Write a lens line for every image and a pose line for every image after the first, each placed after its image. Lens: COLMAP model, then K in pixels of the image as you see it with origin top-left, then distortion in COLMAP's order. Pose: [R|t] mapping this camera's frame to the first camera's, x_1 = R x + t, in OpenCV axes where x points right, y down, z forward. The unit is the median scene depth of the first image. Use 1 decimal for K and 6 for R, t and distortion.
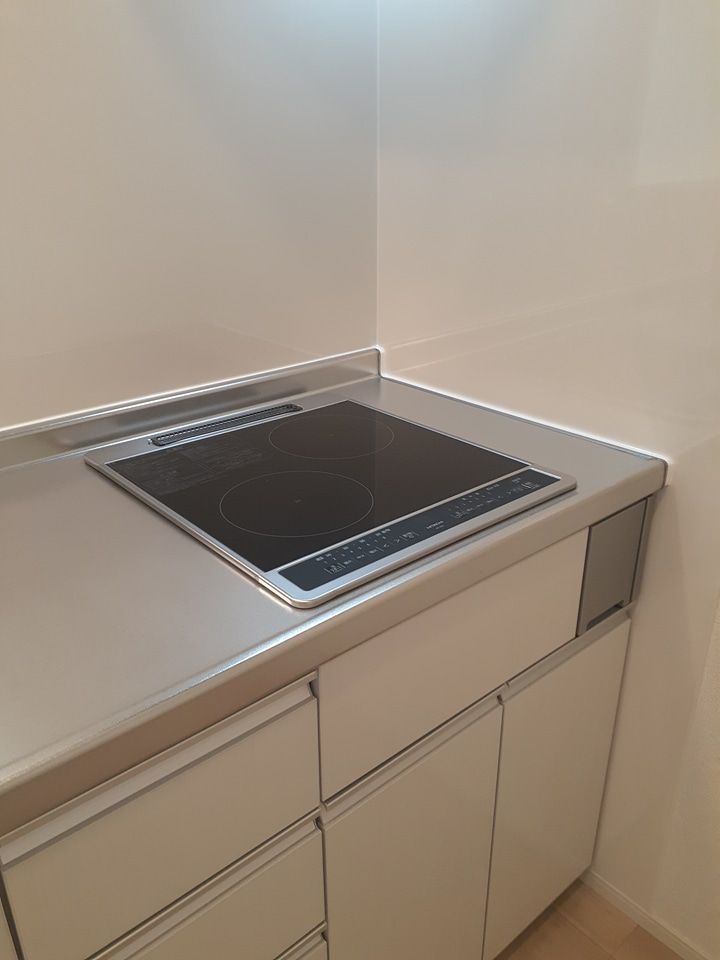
lens RADIAL K [[764.2, 0, 360.0], [0, 764.2, 480.0], [0, 0, 1]] dist [-0.004481, -0.001363]
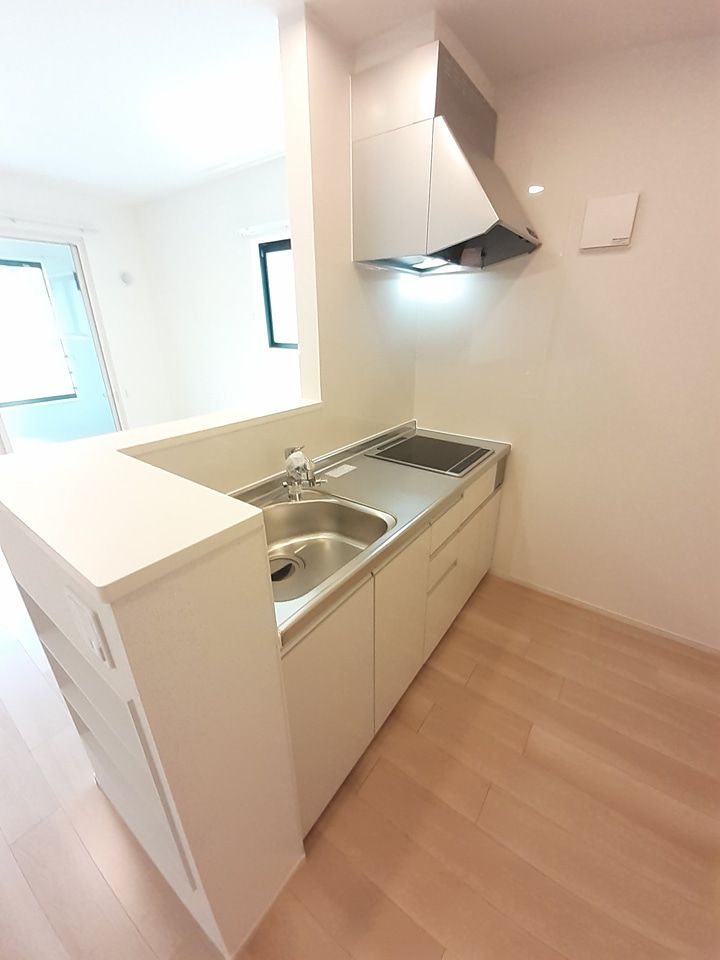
lens RADIAL K [[388.7, 0, 360.0], [0, 388.7, 480.0], [0, 0, 1]] dist [0.001751, -0.000067]
pose [[0.972968, -0.083820, 0.215193, -0.820030], [0.088830, 0.995953, -0.013701, 0.118812], [-0.213174, 0.032446, 0.976475, -0.793225]]
